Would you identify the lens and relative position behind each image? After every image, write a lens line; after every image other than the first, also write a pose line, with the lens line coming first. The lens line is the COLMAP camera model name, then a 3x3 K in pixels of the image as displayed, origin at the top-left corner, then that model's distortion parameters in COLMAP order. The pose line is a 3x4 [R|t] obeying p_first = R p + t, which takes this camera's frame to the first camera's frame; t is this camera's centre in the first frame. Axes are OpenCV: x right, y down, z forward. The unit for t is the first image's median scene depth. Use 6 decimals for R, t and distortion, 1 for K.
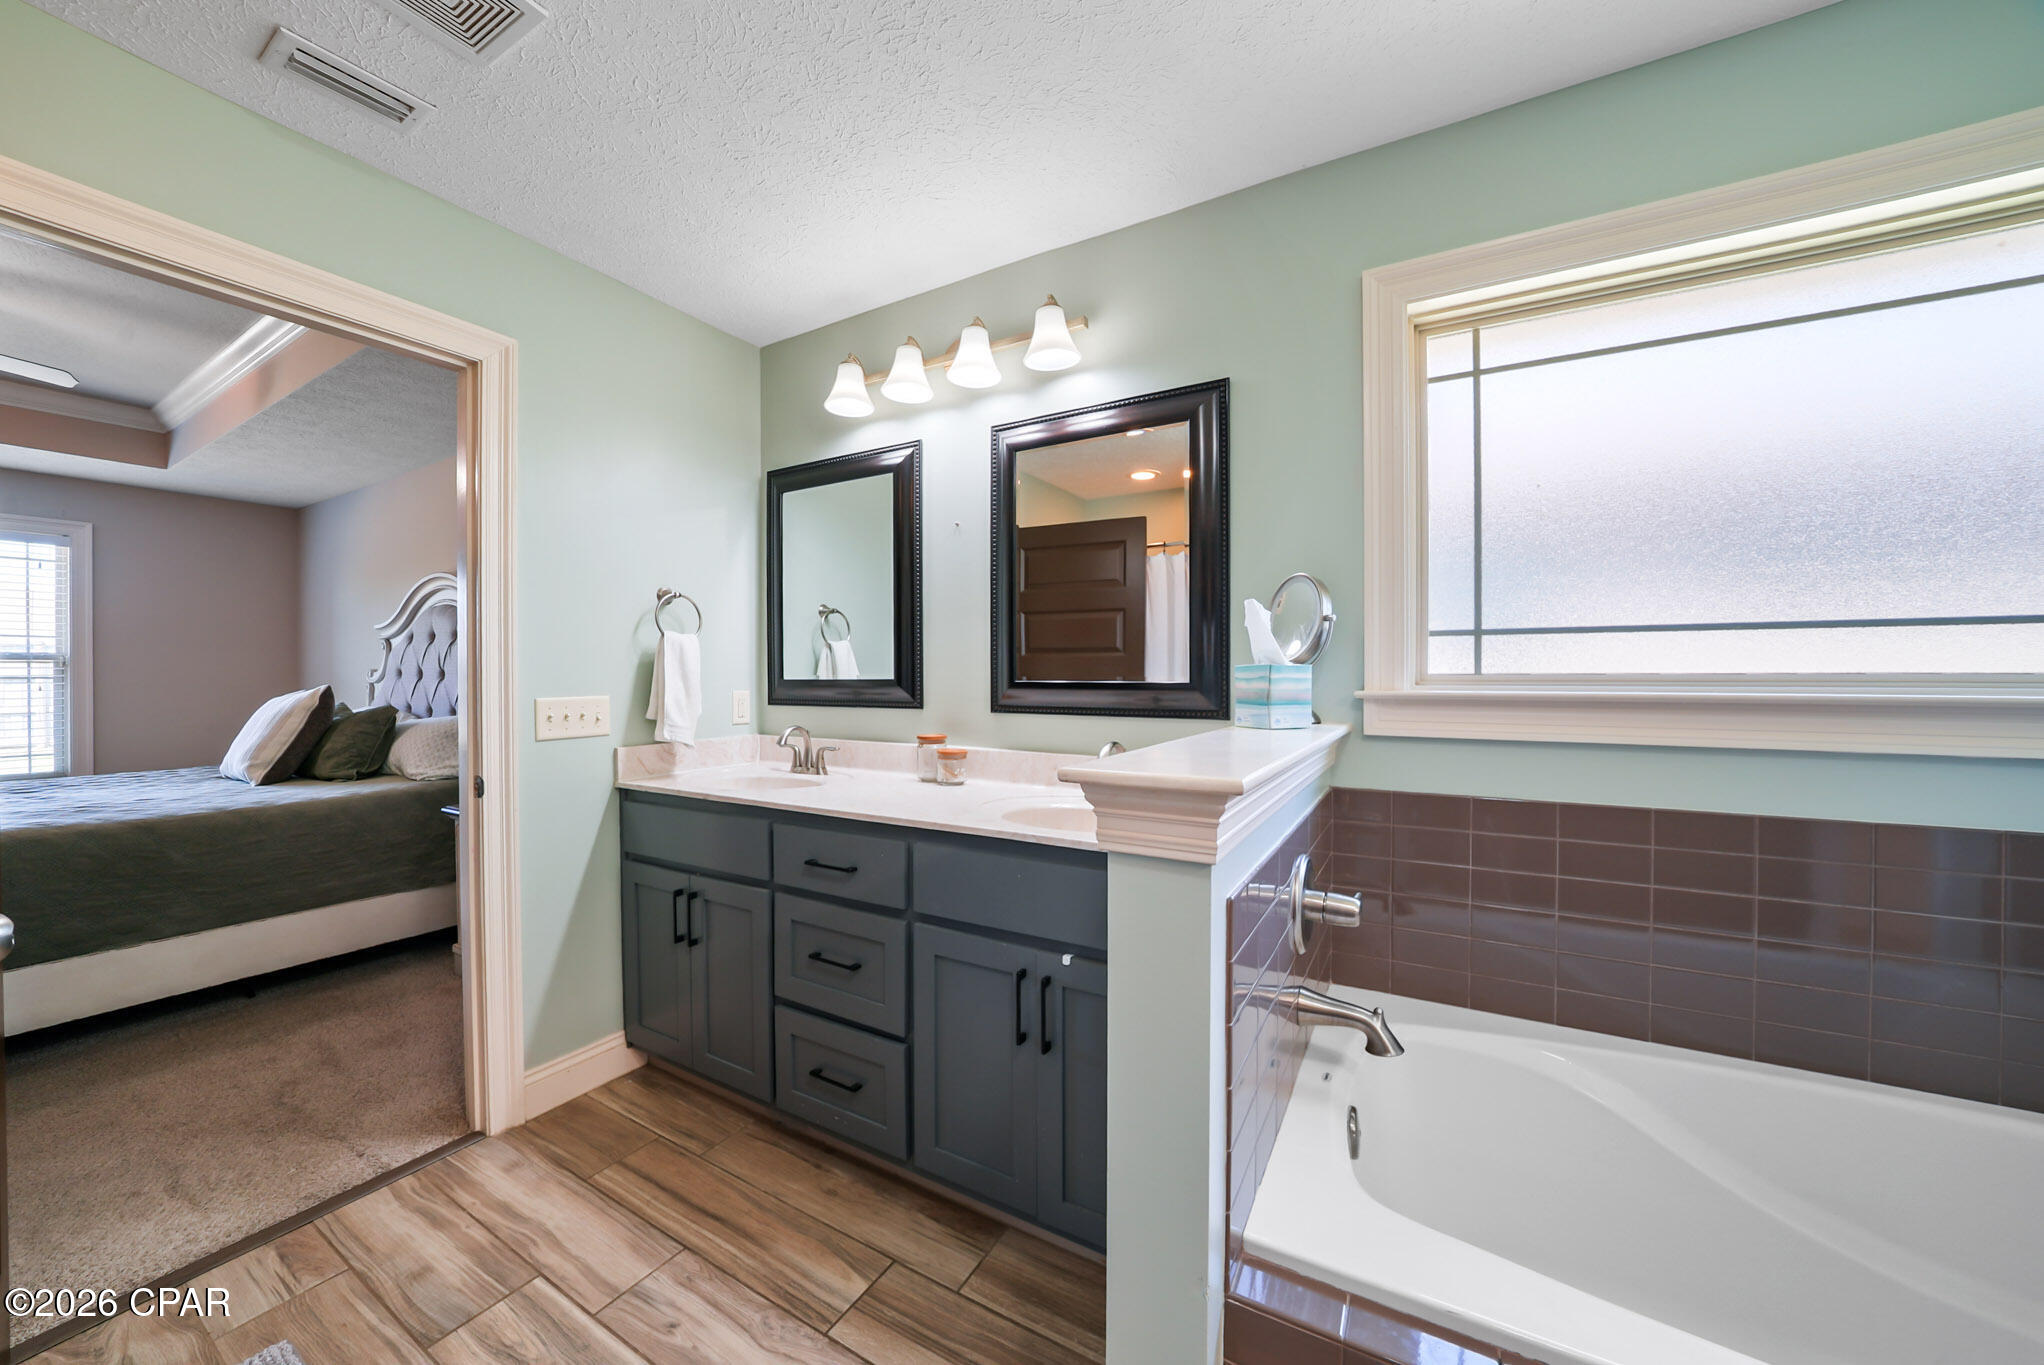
lens RADIAL K [[714.6, 0, 1022.0], [0, 714.6, 682.5], [0, 0, 1]] dist [-0.037539, 0.000169]
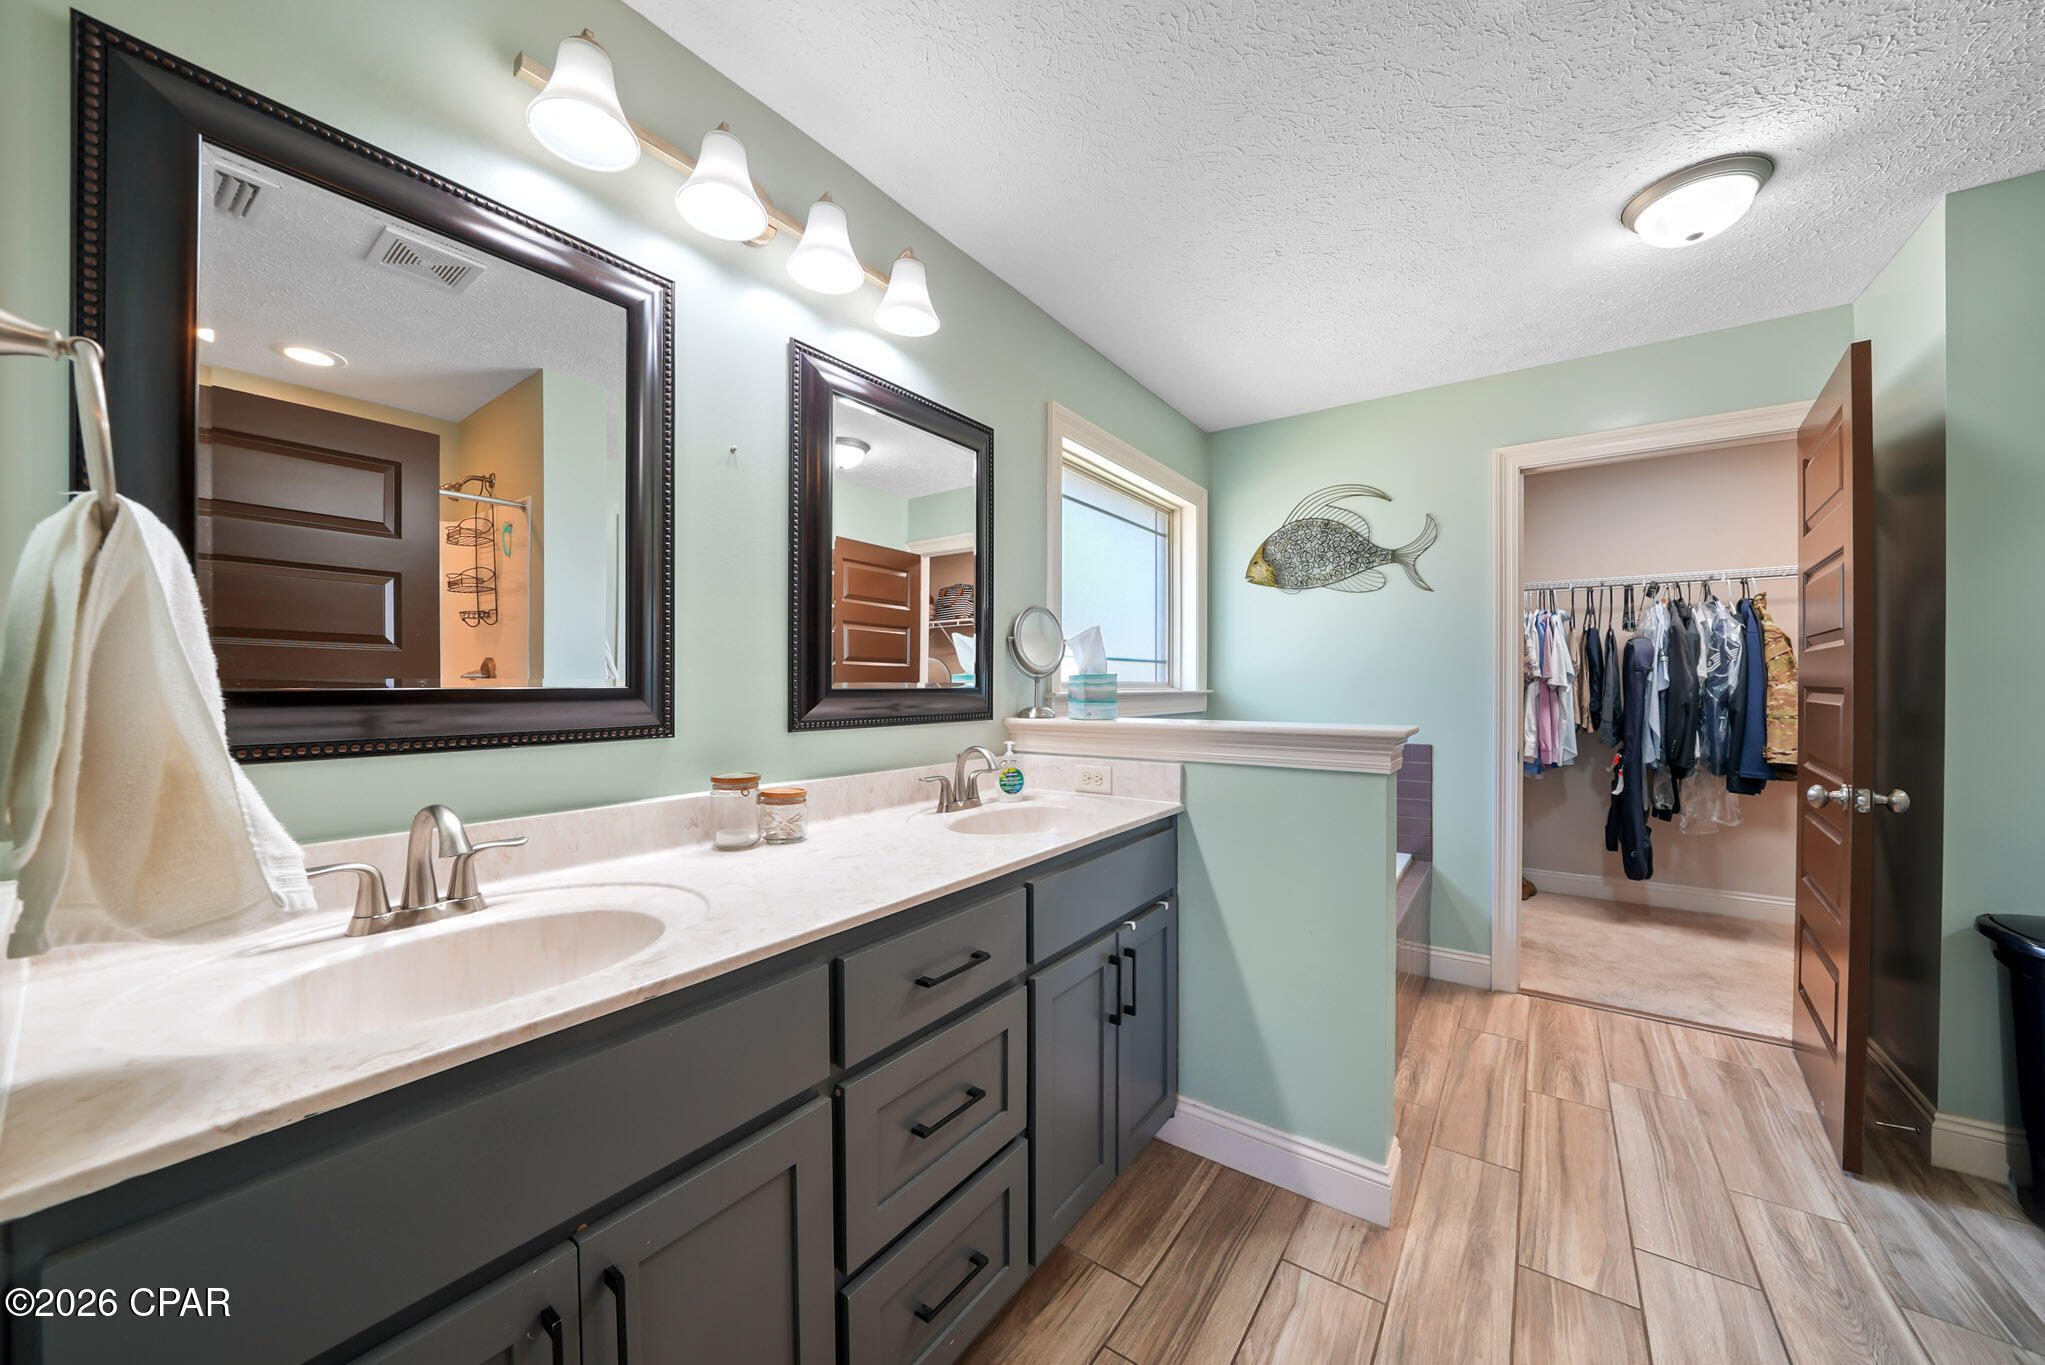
lens RADIAL K [[718.2, 0, 1028.2], [0, 718.2, 693.9], [0, 0, 1]] dist [-0.000236, -0.000011]
pose [[0.106813, -0.014029, 0.994180, -0.763924], [0.006835, 0.999887, 0.013376, -0.004974], [-0.994256, 0.005366, 0.106897, 0.698832]]
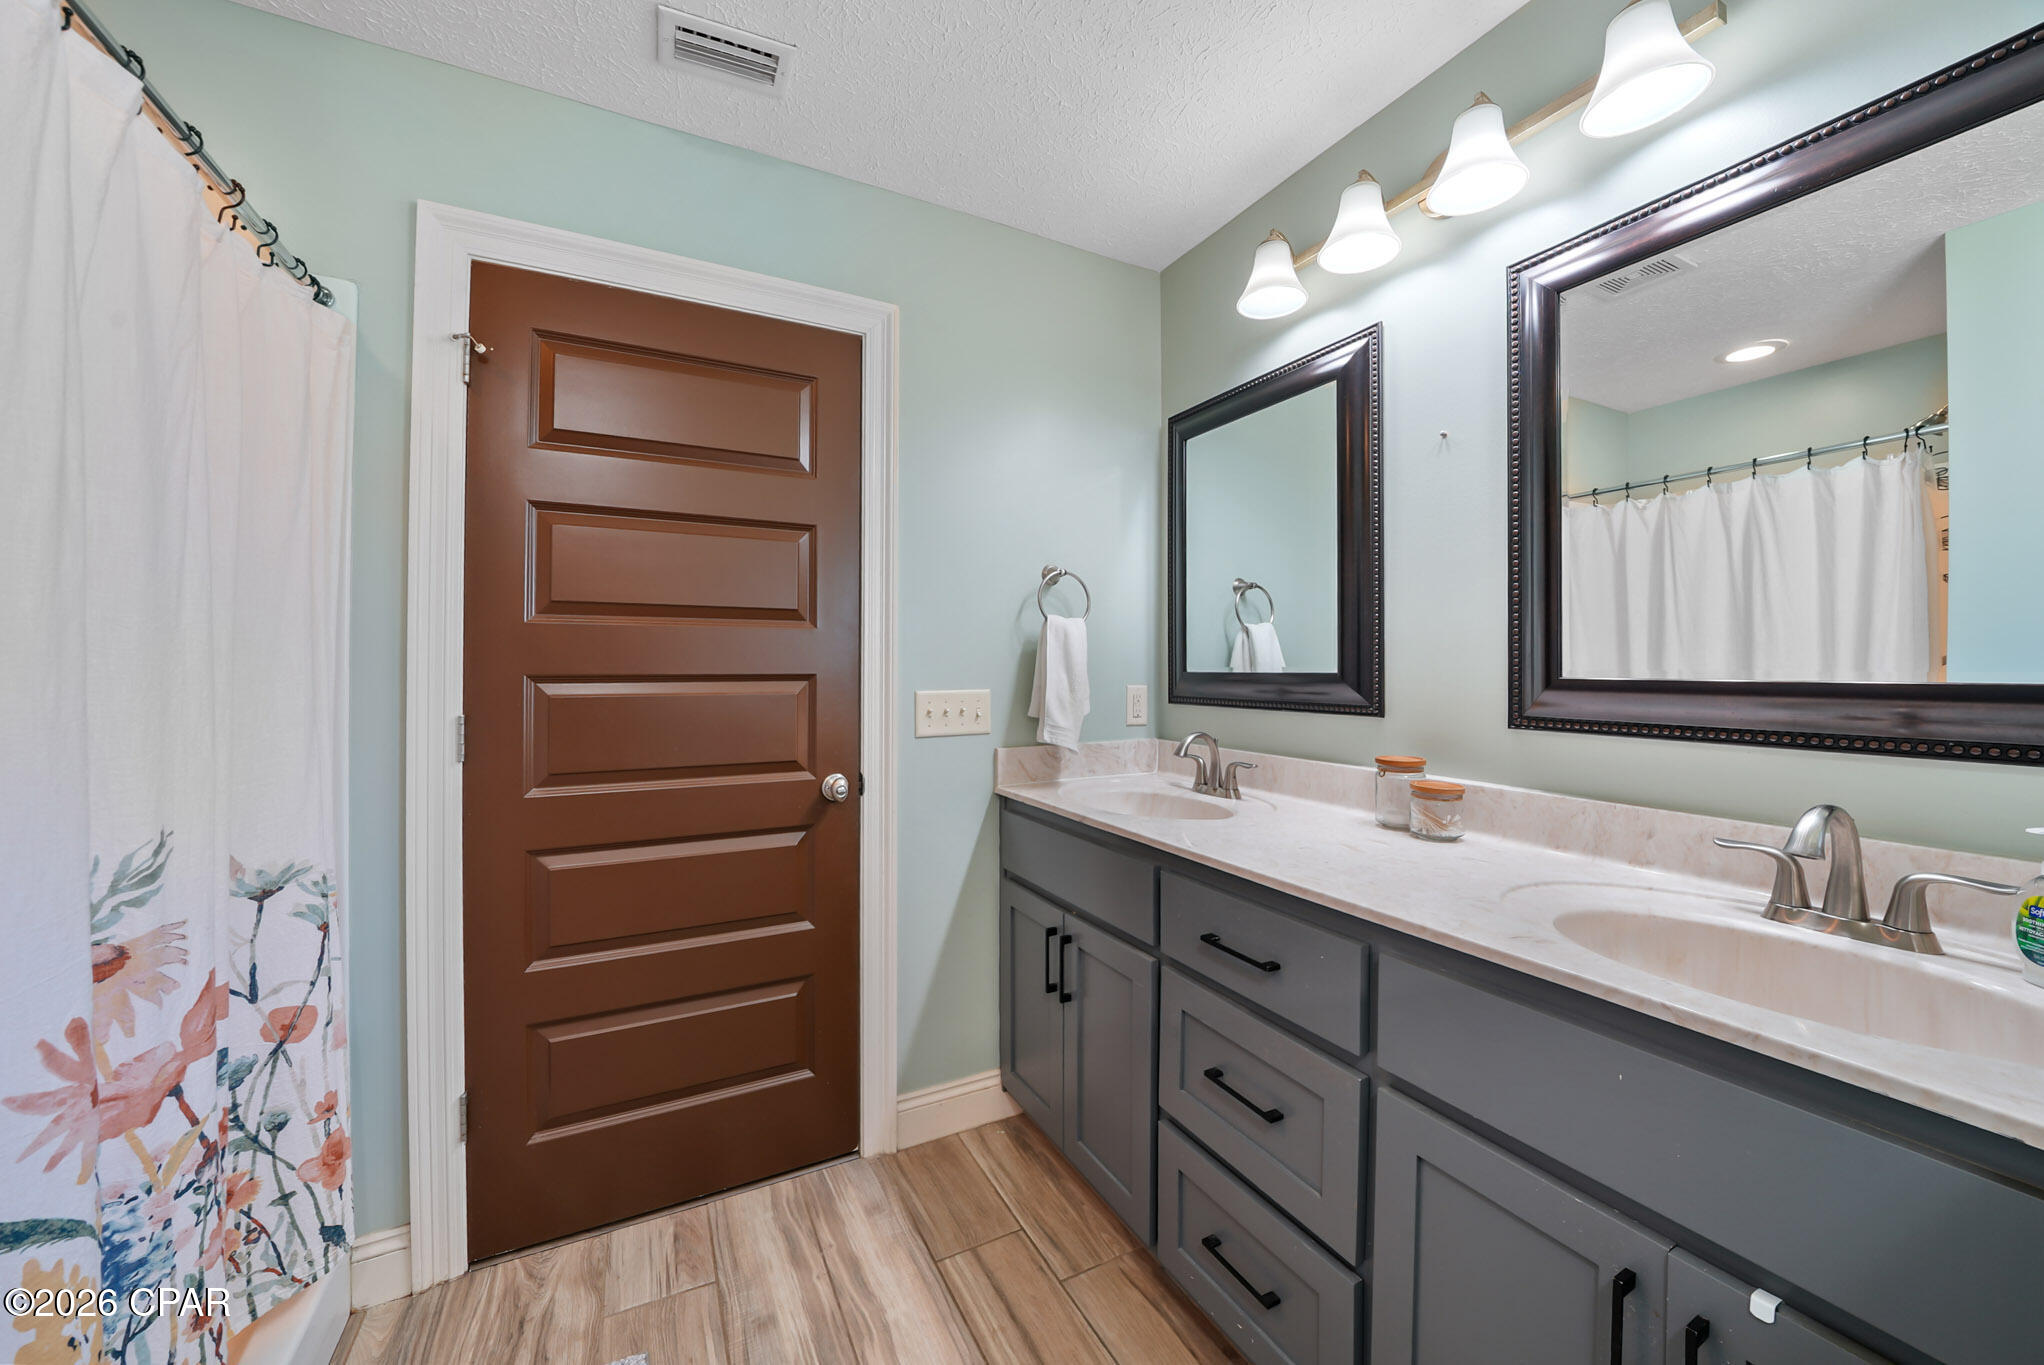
lens RADIAL K [[740.1, 0, 1002.3], [0, 740.1, 671.4], [0, 0, 1]] dist [-0.006648, 0.000099]
pose [[0.830675, 0.005218, -0.556734, -0.052810], [-0.007801, 0.999967, -0.002267, -0.001959], [0.556703, 0.006226, 0.830688, 0.232448]]
